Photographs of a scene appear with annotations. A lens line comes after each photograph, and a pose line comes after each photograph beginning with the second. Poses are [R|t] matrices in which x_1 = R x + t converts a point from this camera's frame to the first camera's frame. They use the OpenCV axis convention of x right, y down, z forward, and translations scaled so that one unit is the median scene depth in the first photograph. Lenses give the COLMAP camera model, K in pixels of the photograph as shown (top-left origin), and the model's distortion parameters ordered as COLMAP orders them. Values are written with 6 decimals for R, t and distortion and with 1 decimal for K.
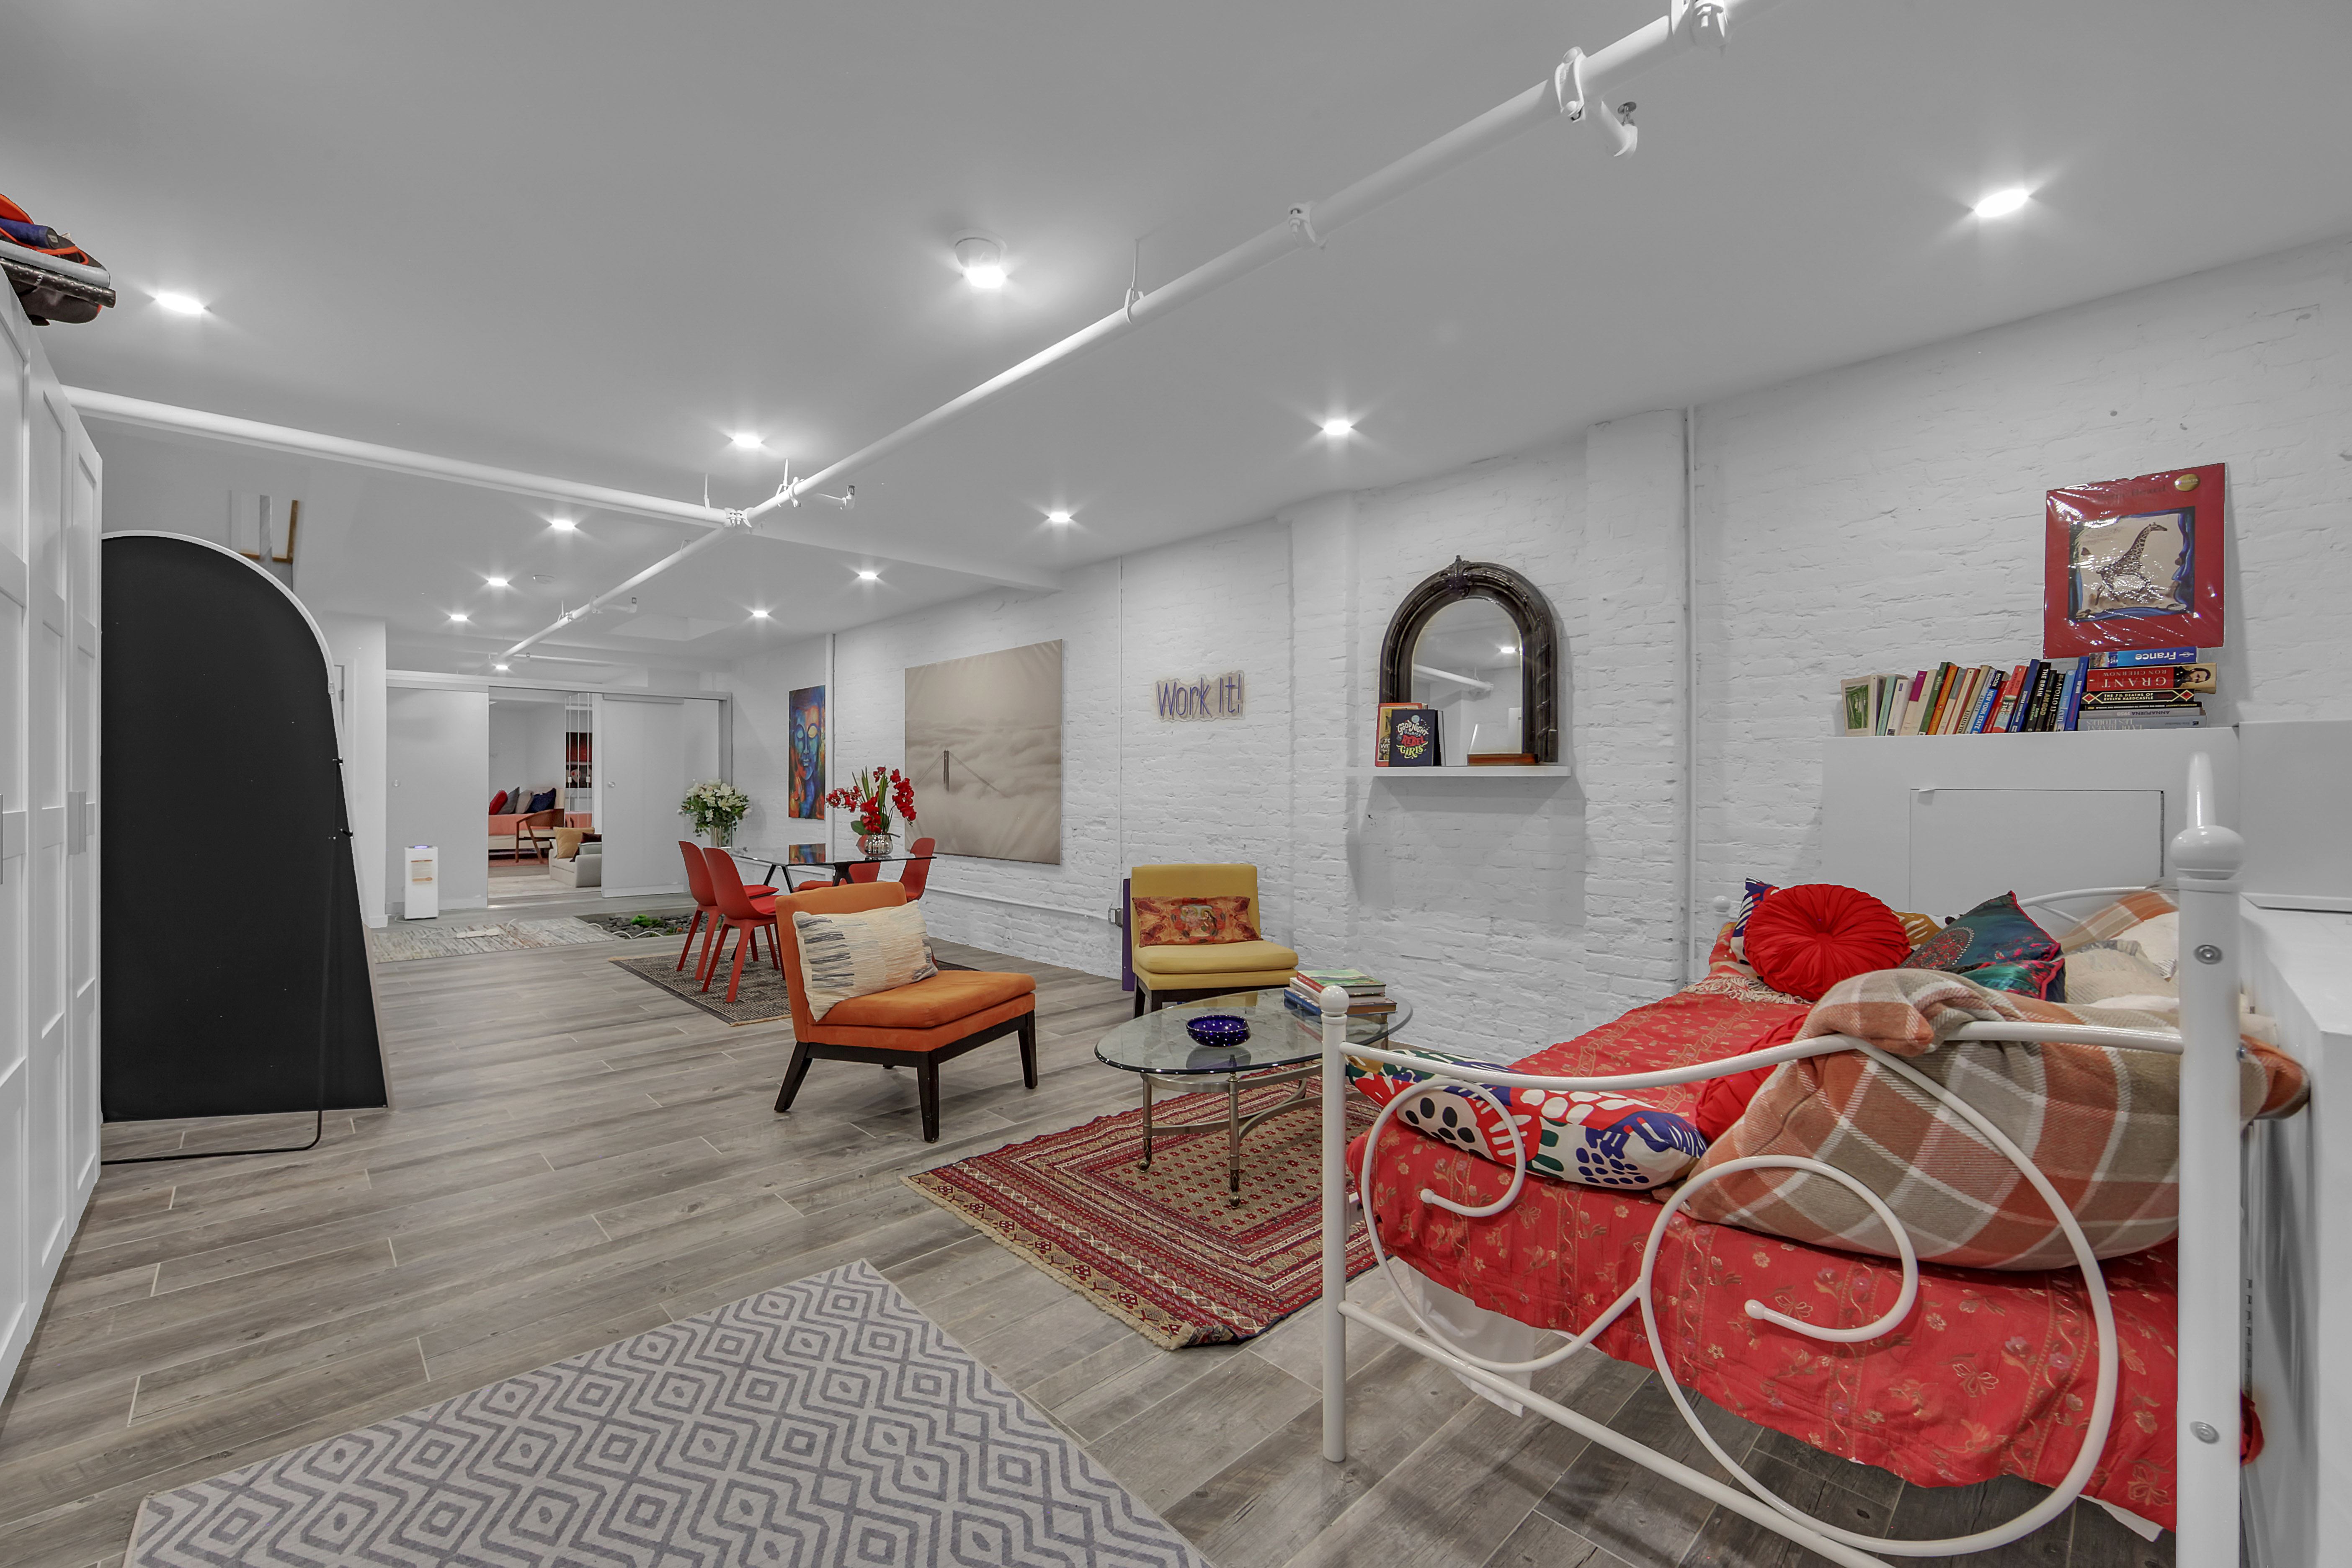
lens RADIAL K [[954.2, 0, 1178.0], [0, 954.2, 786.6], [0, 0, 1]] dist [-0.011923, -0.000019]
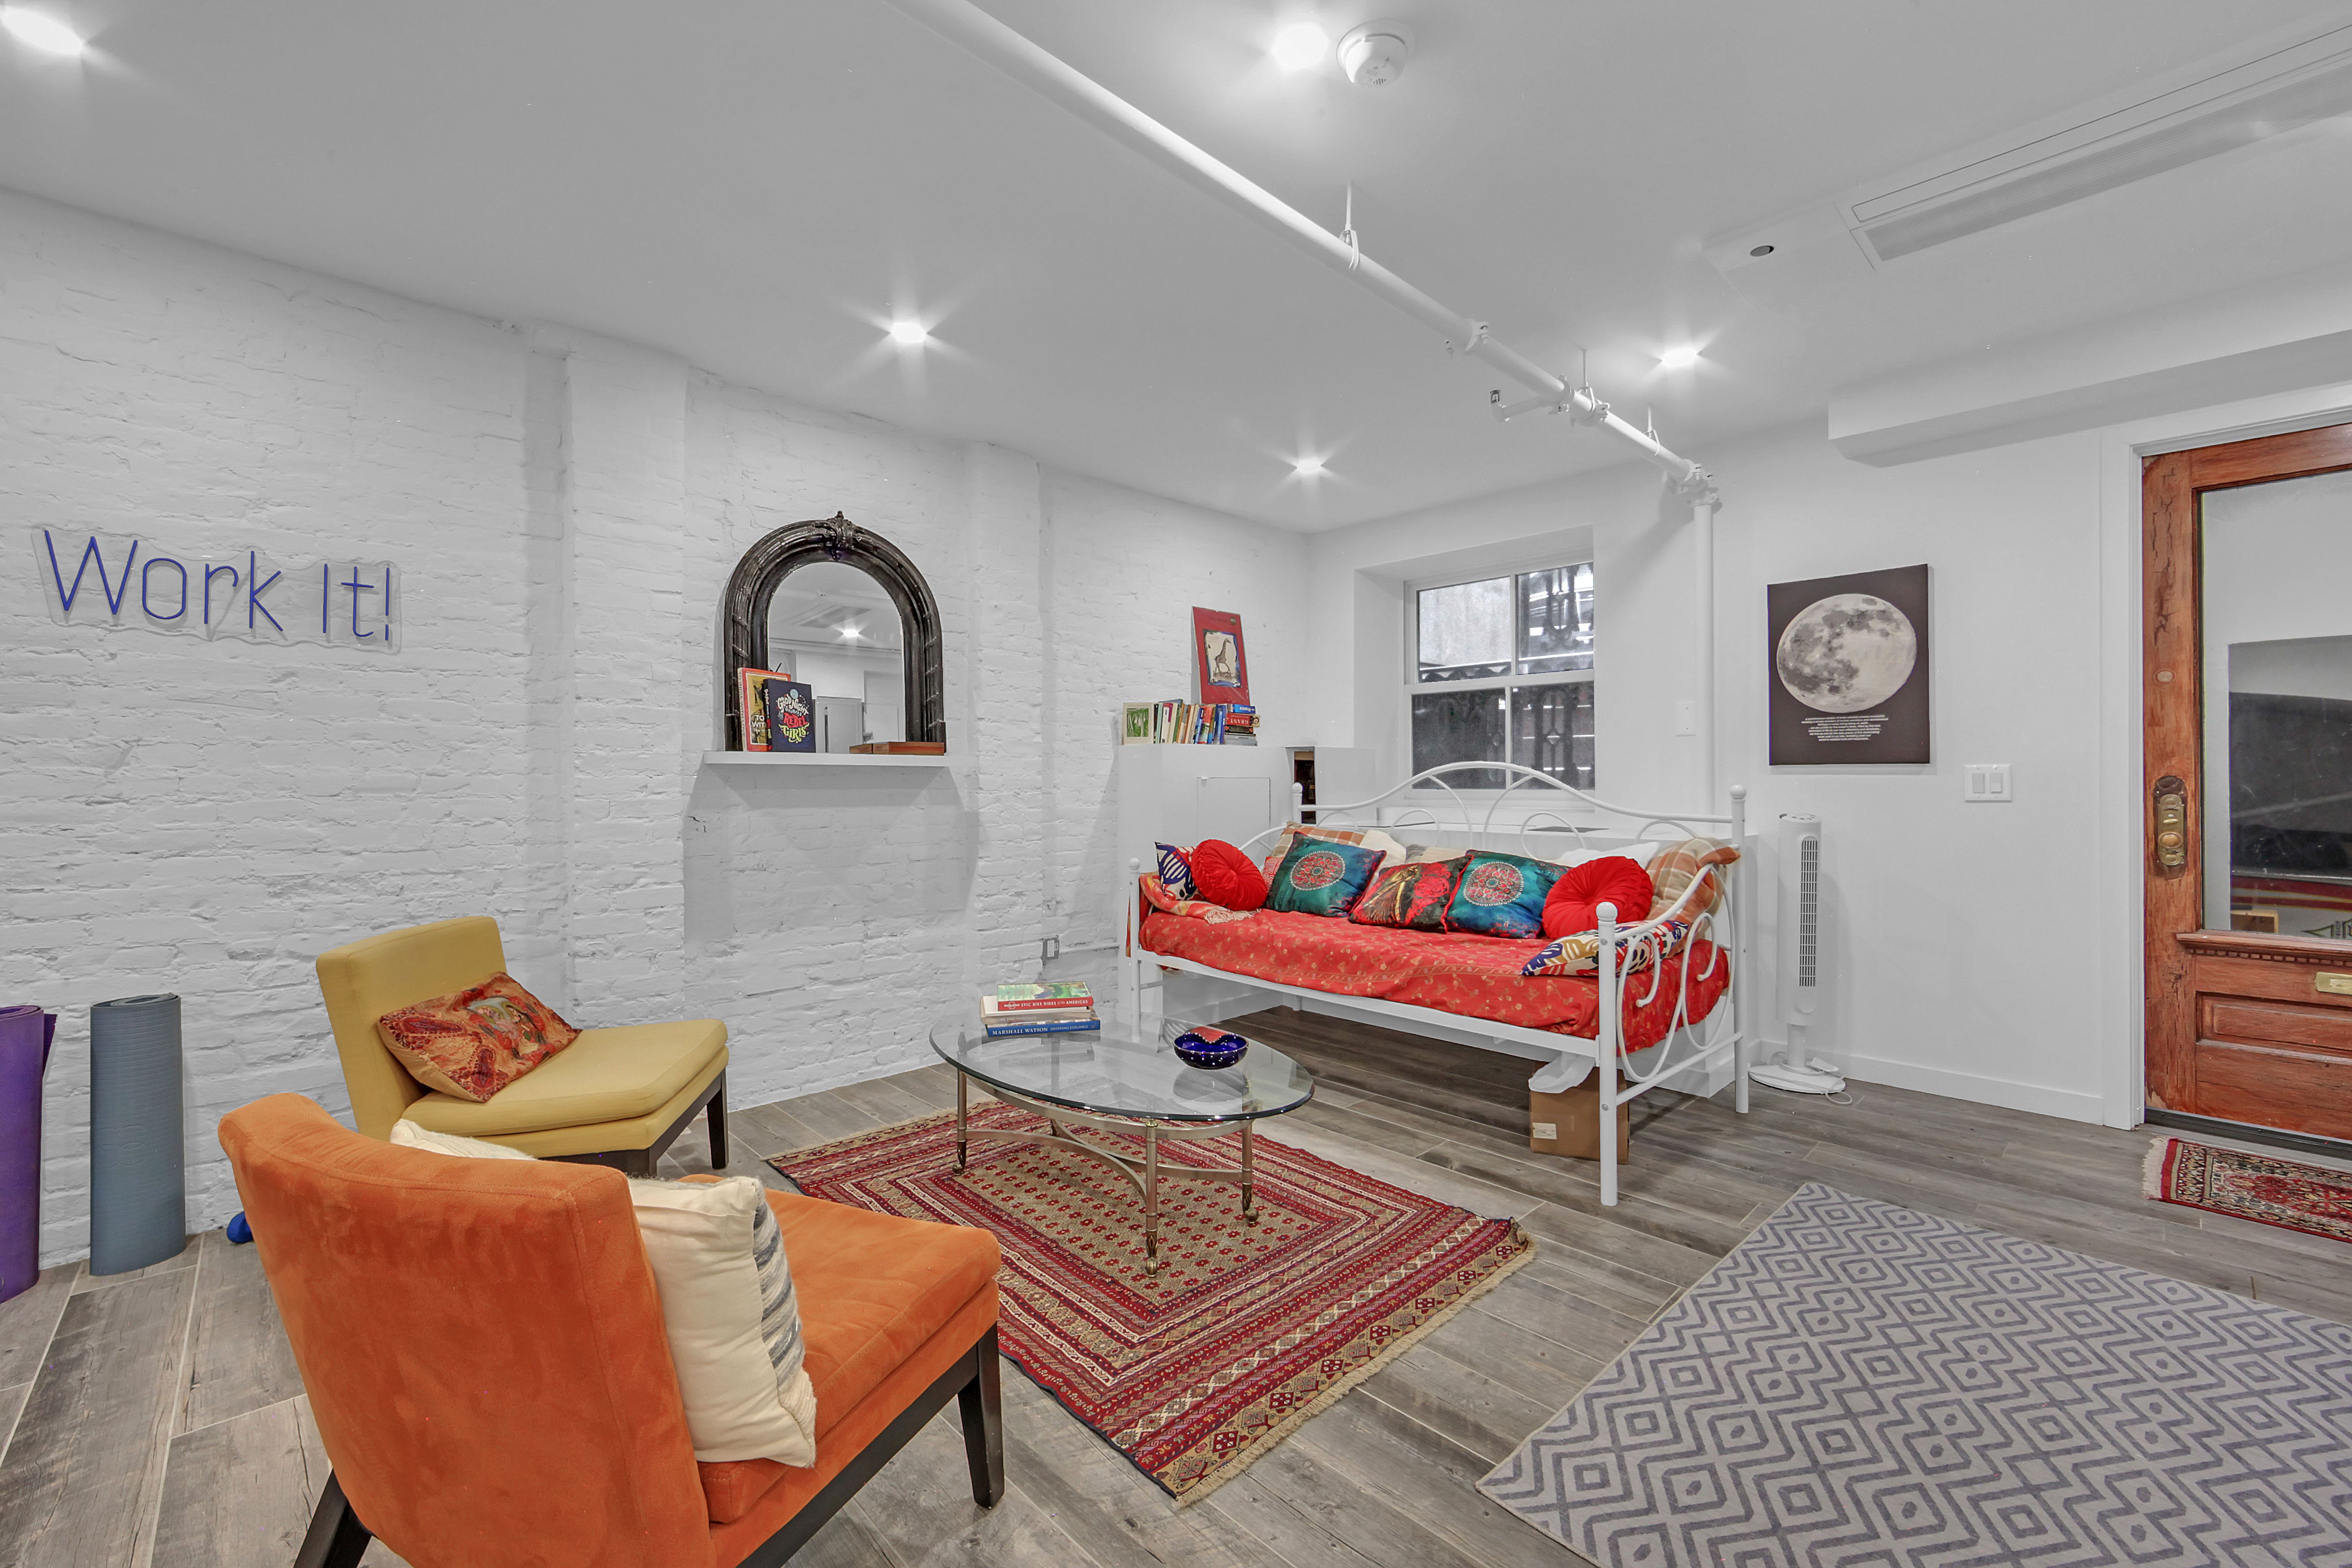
lens RADIAL K [[954.2, 0, 1170.7], [0, 954.2, 777.5], [0, 0, 1]] dist [-0.011923, -0.000019]
pose [[0.012257, -0.001366, 0.999924, -0.639124], [0.004065, 0.999991, 0.001317, 0.000463], [-0.999917, 0.004048, 0.012262, 0.773875]]
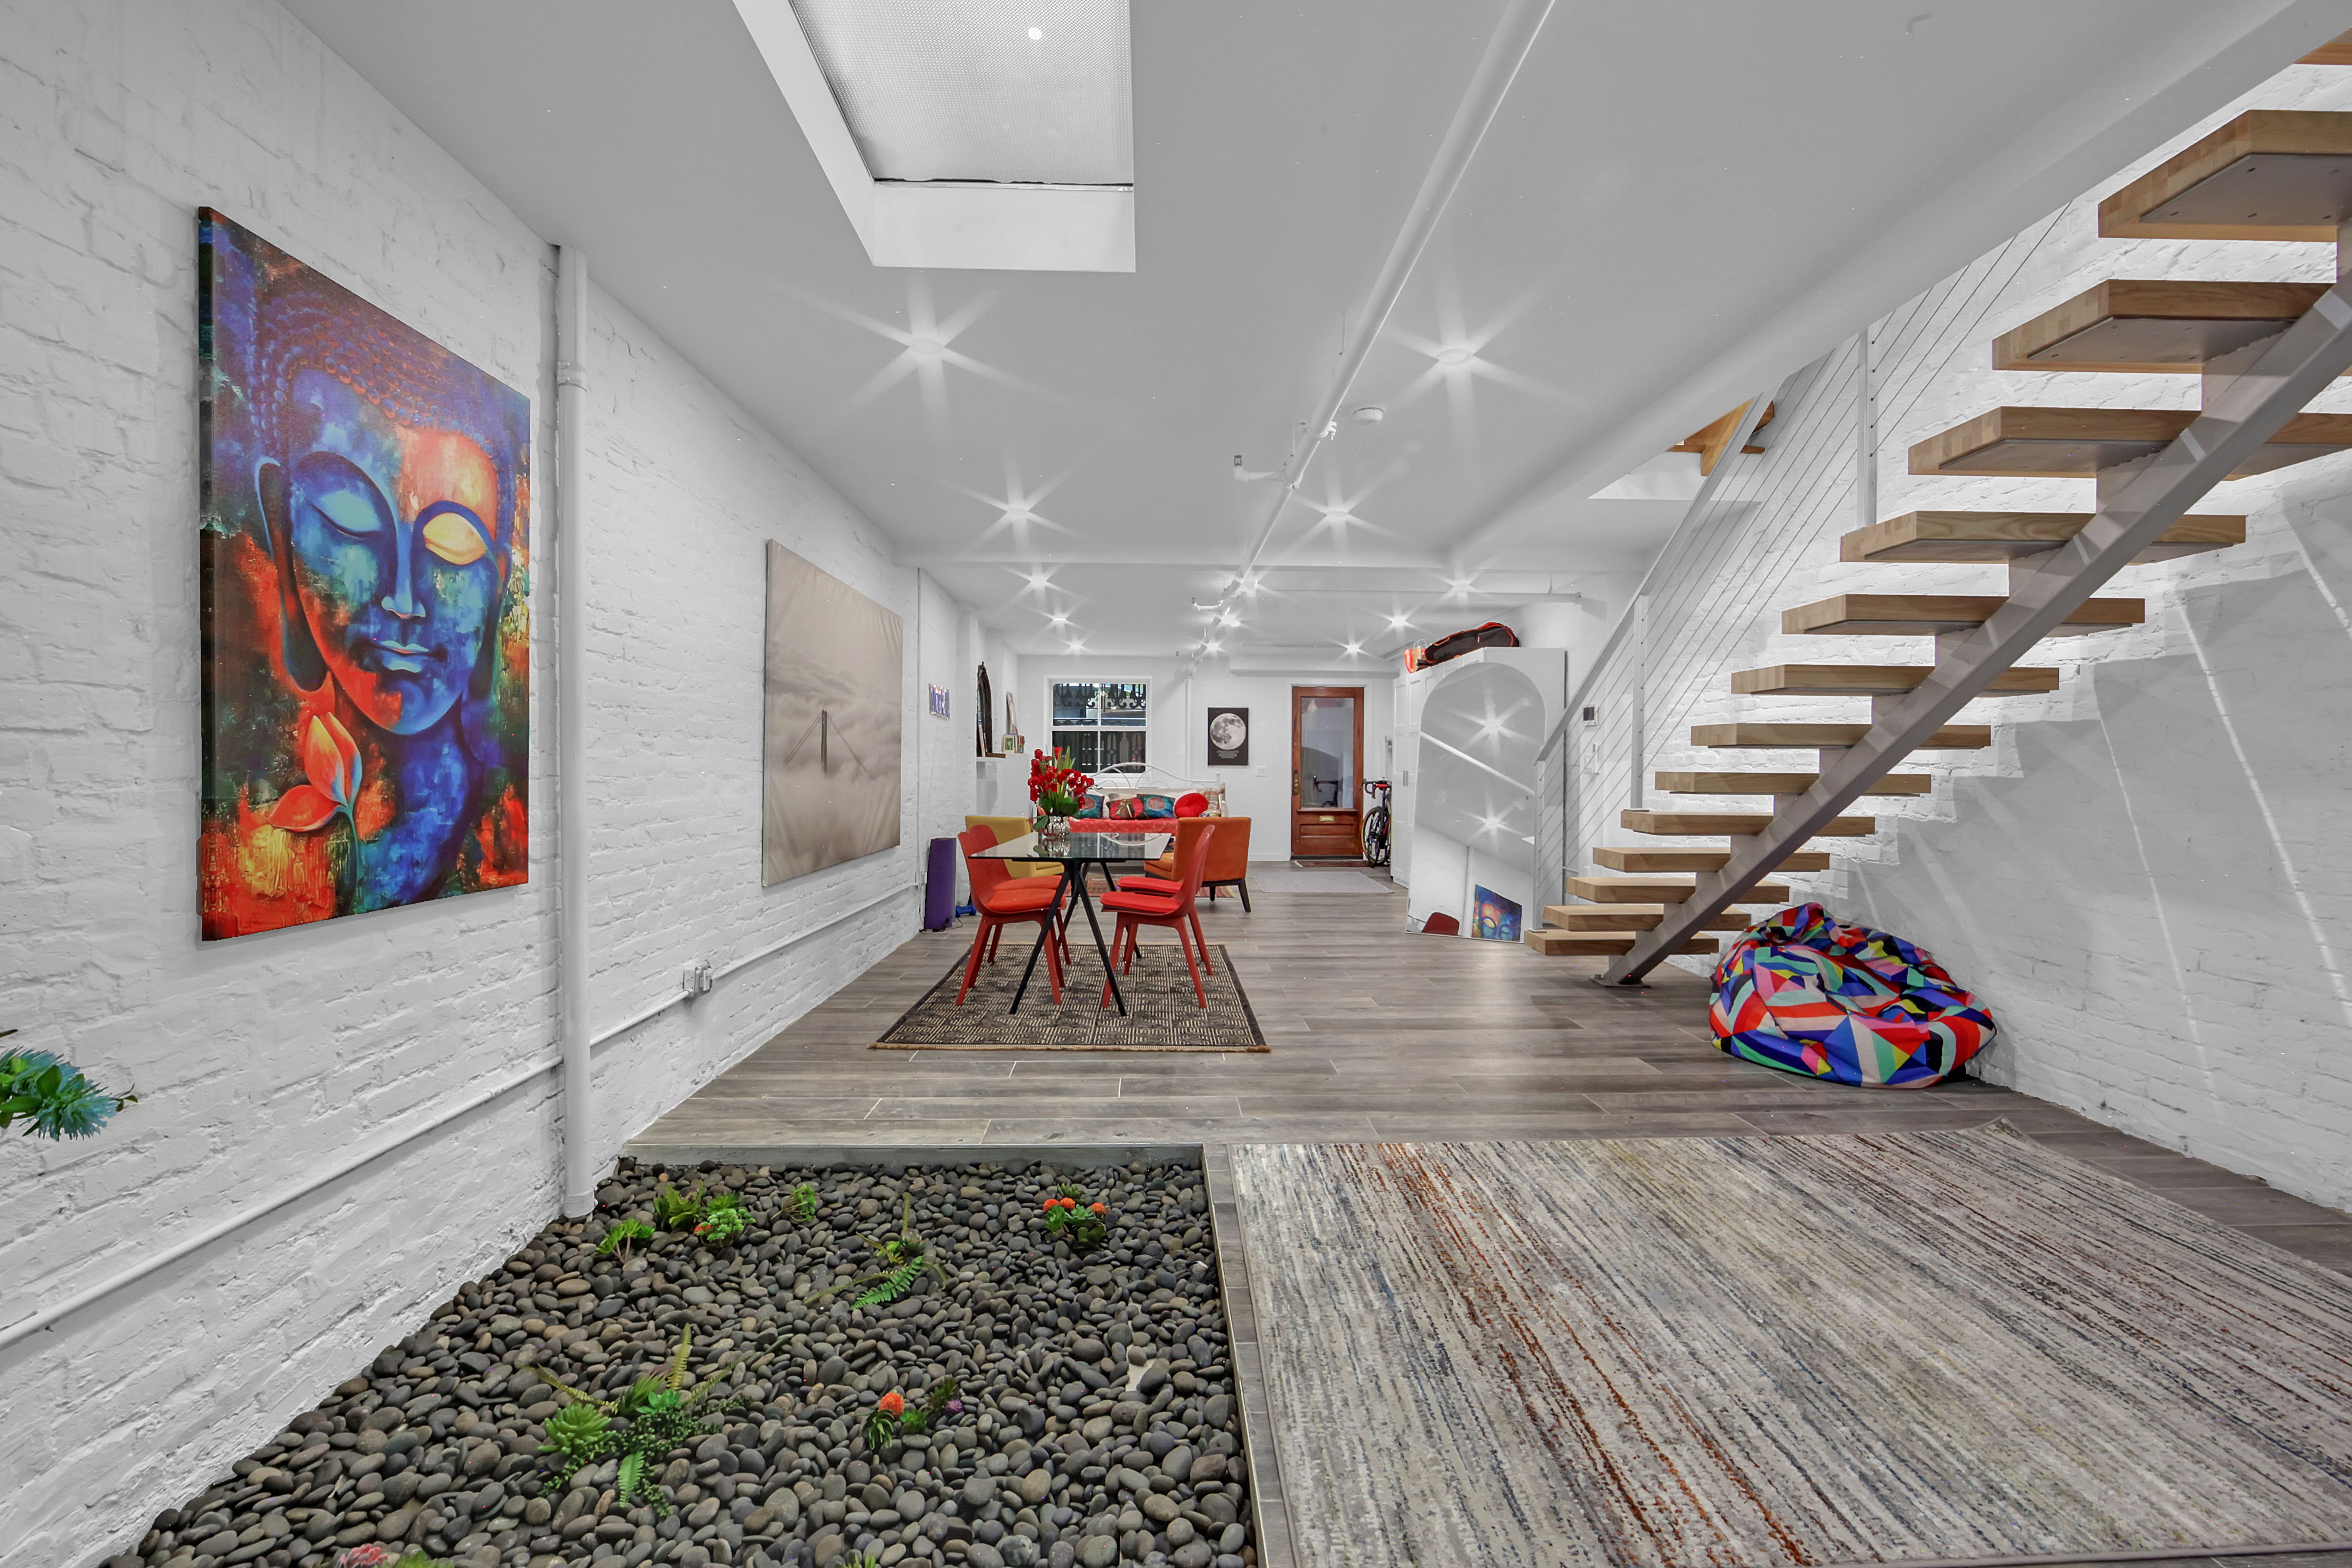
lens RADIAL K [[954.2, 0, 1176.8], [0, 954.2, 777.6], [0, 0, 1]] dist [-0.011923, -0.000019]
pose [[-0.741886, -0.010180, 0.670448, -1.692307], [-0.004871, 0.999940, 0.009793, 0.000545], [-0.670508, 0.004000, -0.741892, 2.610608]]
